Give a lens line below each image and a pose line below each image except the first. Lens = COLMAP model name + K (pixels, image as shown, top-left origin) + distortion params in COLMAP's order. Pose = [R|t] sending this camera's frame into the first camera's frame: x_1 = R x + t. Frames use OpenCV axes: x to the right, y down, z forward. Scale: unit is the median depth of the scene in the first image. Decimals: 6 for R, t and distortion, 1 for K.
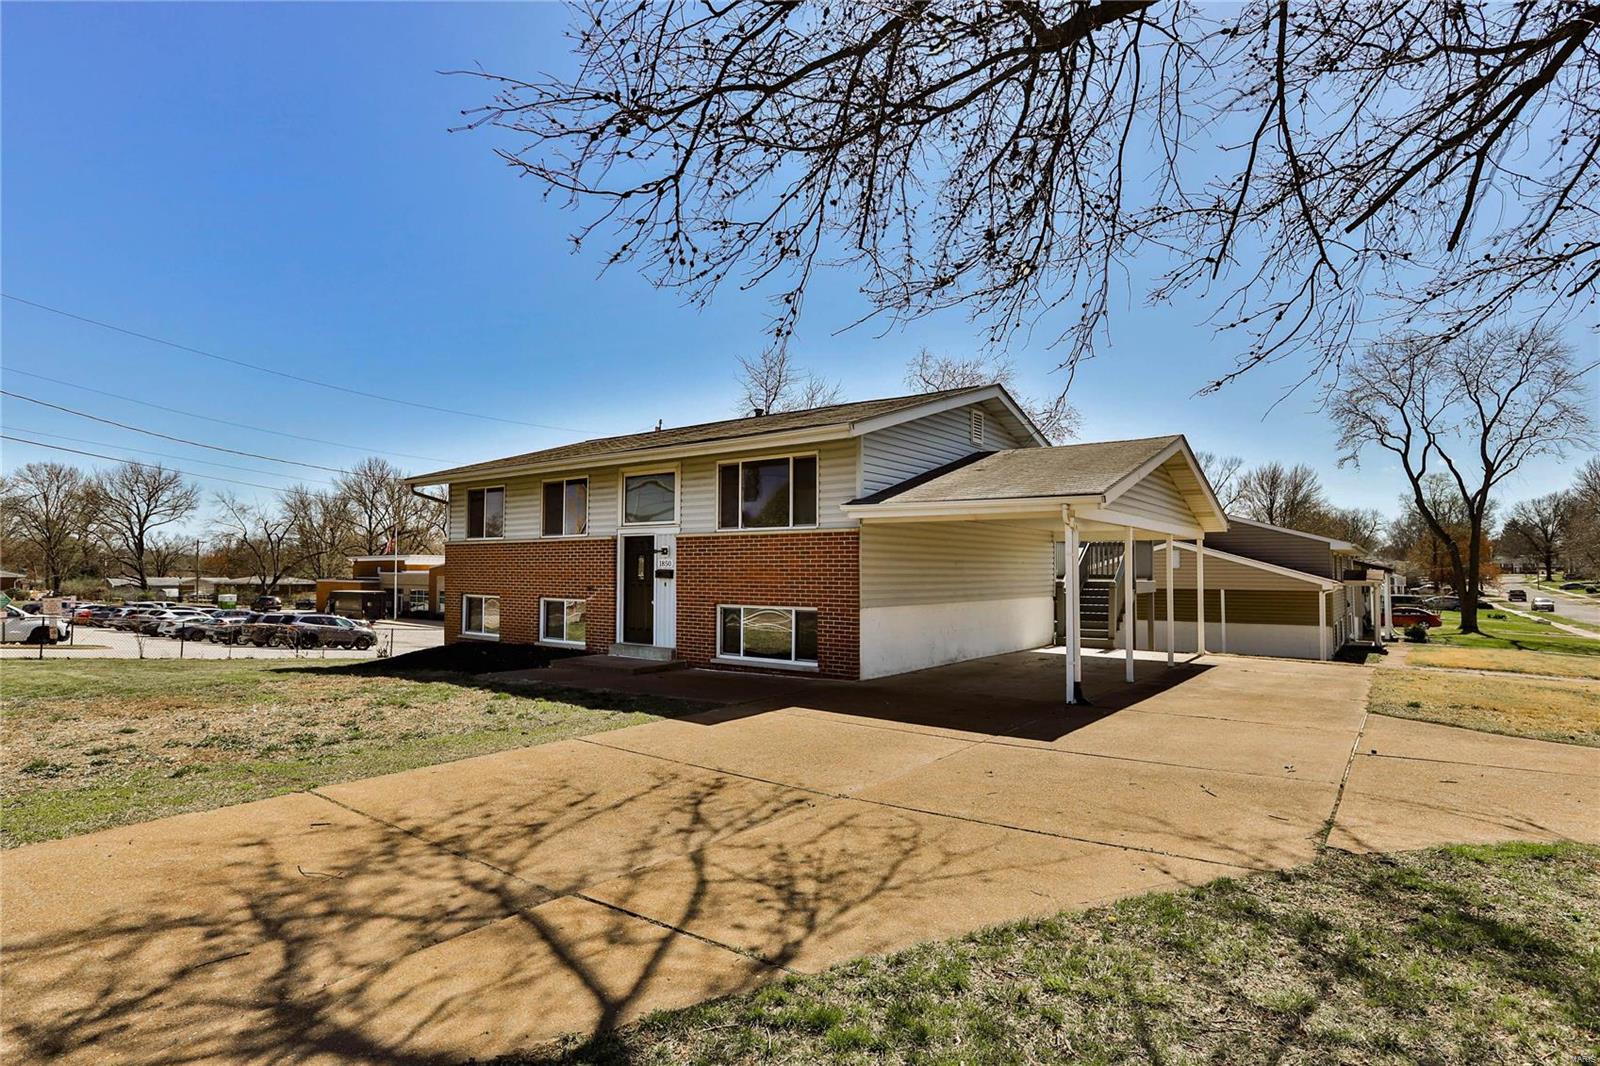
lens RADIAL K [[844.5, 0, 793.8], [0, 844.5, 542.7], [0, 0, 1]] dist [-0.059755, 0.033708]
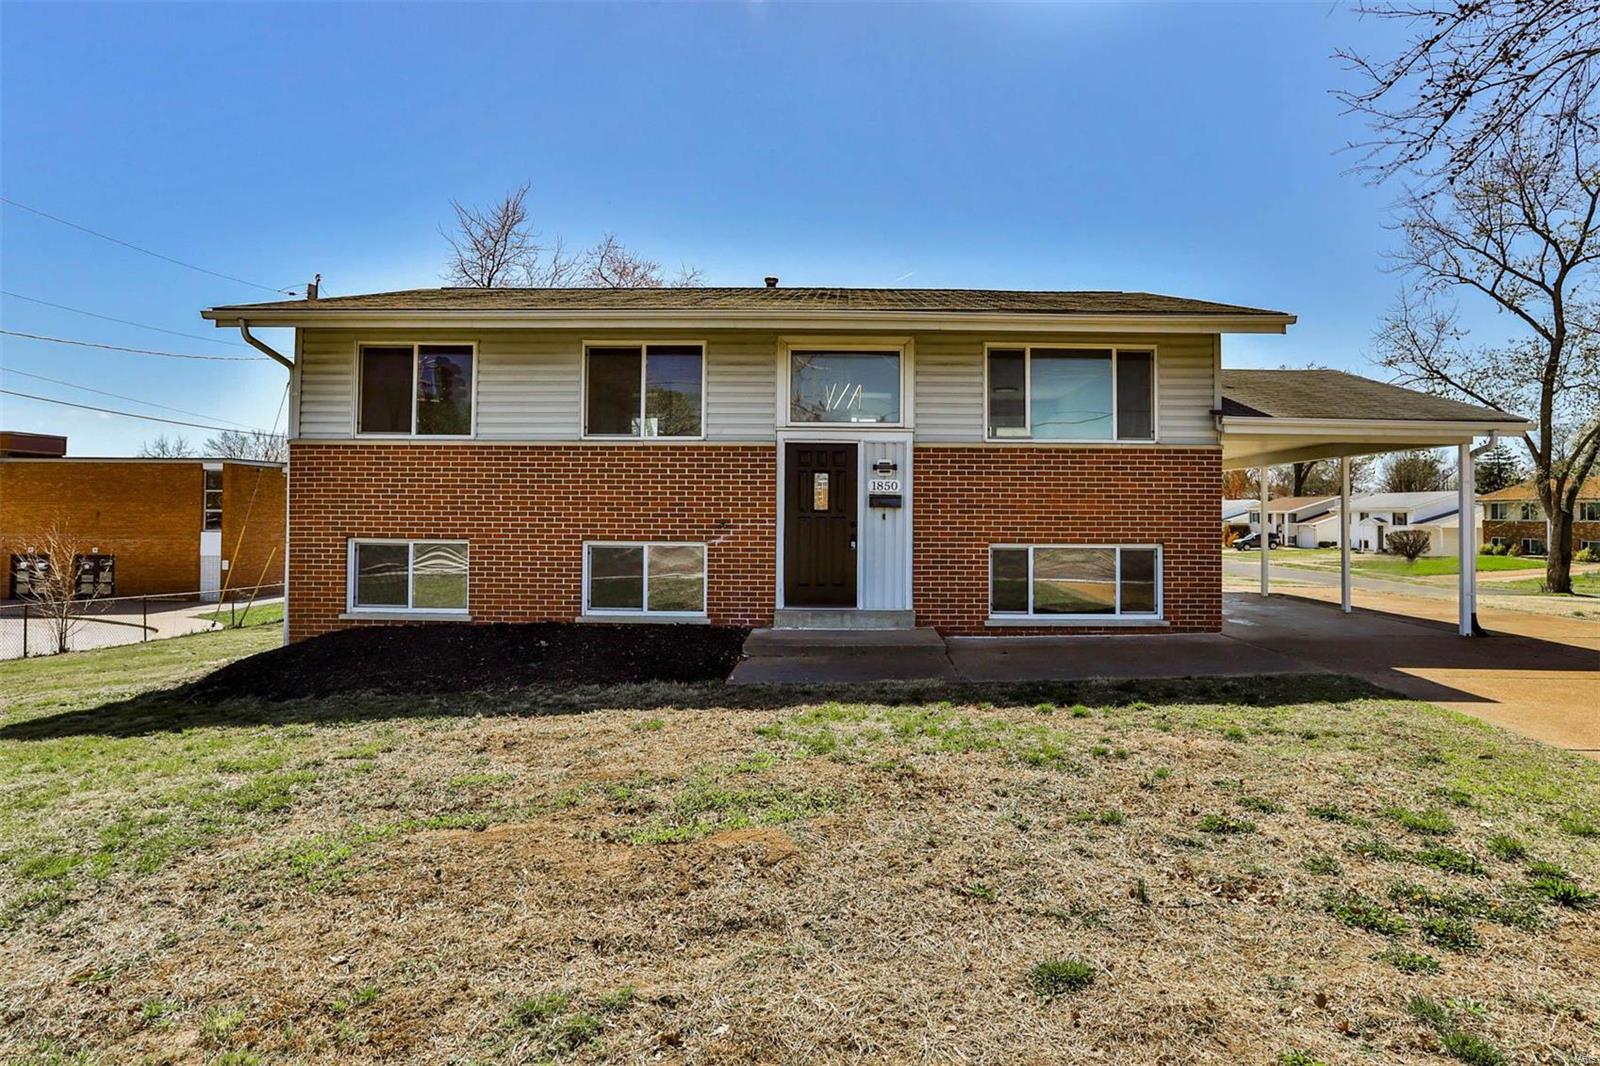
lens RADIAL K [[873.7, 0, 800.0], [0, 873.7, 482.9], [0, 0, 1]] dist [-0.058949, 0.038872]
pose [[0.793927, 0.010314, 0.607926, -0.623608], [-0.024322, 0.999595, 0.014805, 0.013558], [-0.607527, -0.026540, 0.793856, 0.483933]]
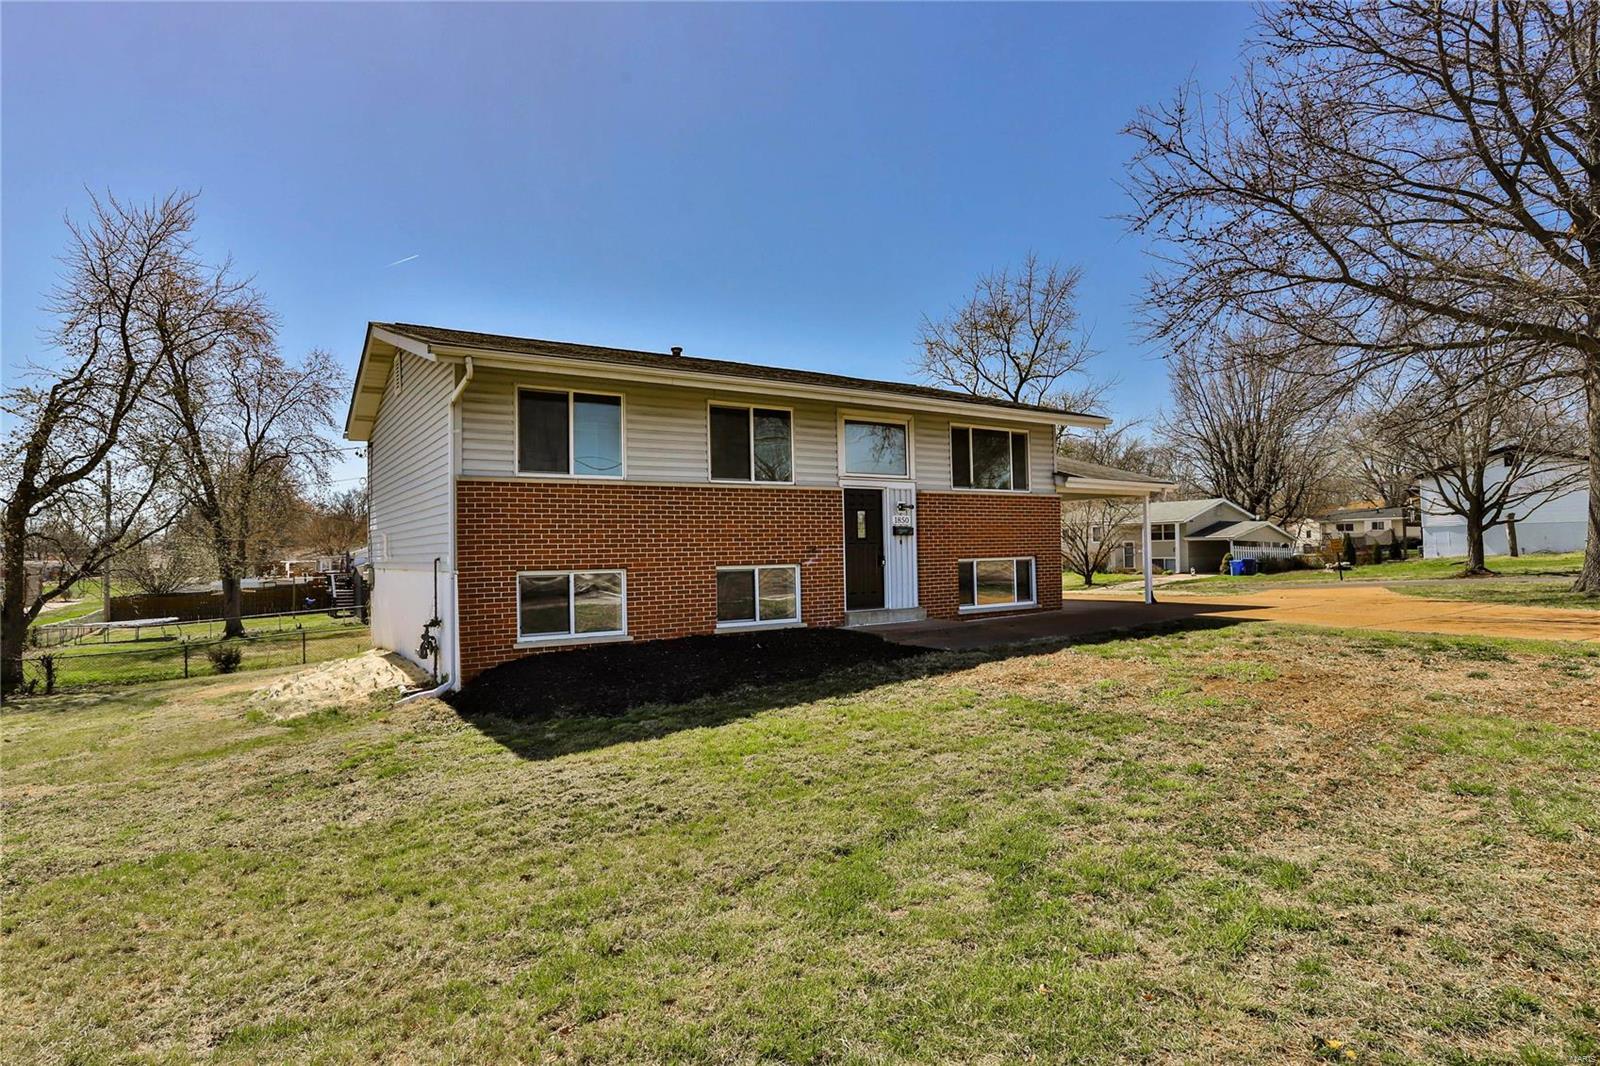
lens RADIAL K [[803.5, 0, 790.6], [0, 803.5, 507.5], [0, 0, 1]] dist [-0.058182, 0.027323]
pose [[0.341687, 0.019294, 0.939616, -1.033573], [-0.029450, 0.999518, -0.009815, 0.022793], [-0.939352, -0.024318, 0.342090, 0.800945]]
